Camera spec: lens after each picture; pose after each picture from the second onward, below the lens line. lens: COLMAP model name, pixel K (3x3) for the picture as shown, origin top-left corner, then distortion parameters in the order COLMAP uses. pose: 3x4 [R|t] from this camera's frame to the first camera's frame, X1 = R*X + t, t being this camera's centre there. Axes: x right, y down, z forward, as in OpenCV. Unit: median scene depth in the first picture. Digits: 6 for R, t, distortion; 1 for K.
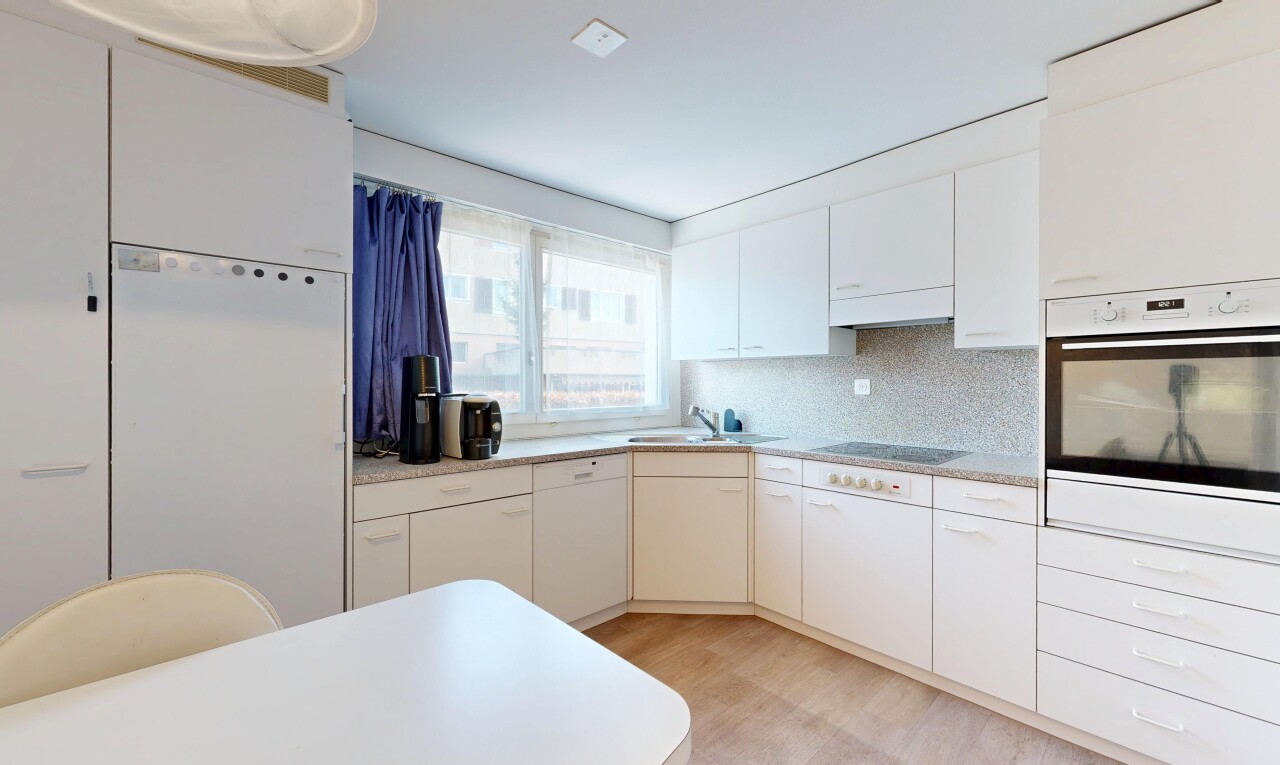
lens RADIAL K [[497.1, 0, 631.7], [0, 497.1, 375.1], [0, 0, 1]] dist [0.003875, 0.000228]
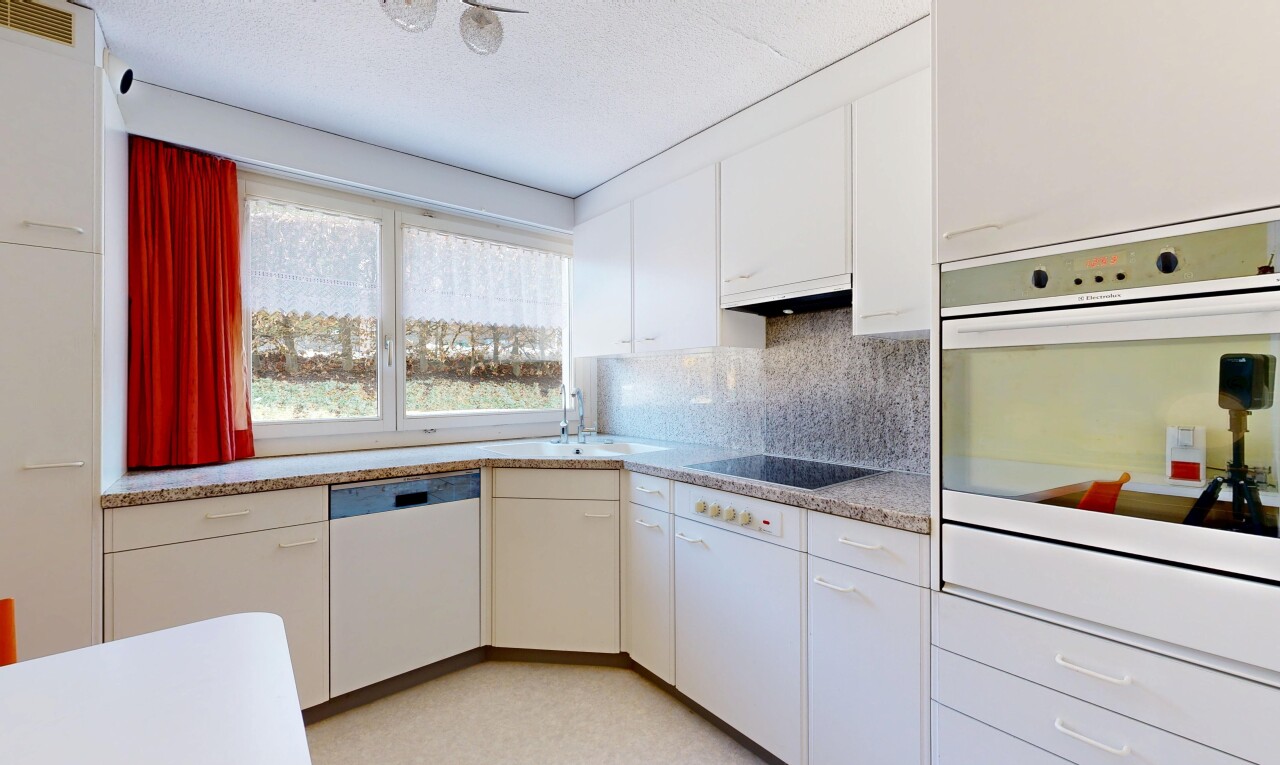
lens RADIAL K [[497.1, 0, 645.3], [0, 497.1, 389.1], [0, 0, 1]] dist [0.003875, 0.000228]
pose [[0.994350, 0.011828, -0.105486, 0.397612], [-0.010334, 0.999839, 0.014703, 0.014606], [0.105643, -0.013530, 0.994312, 0.225676]]
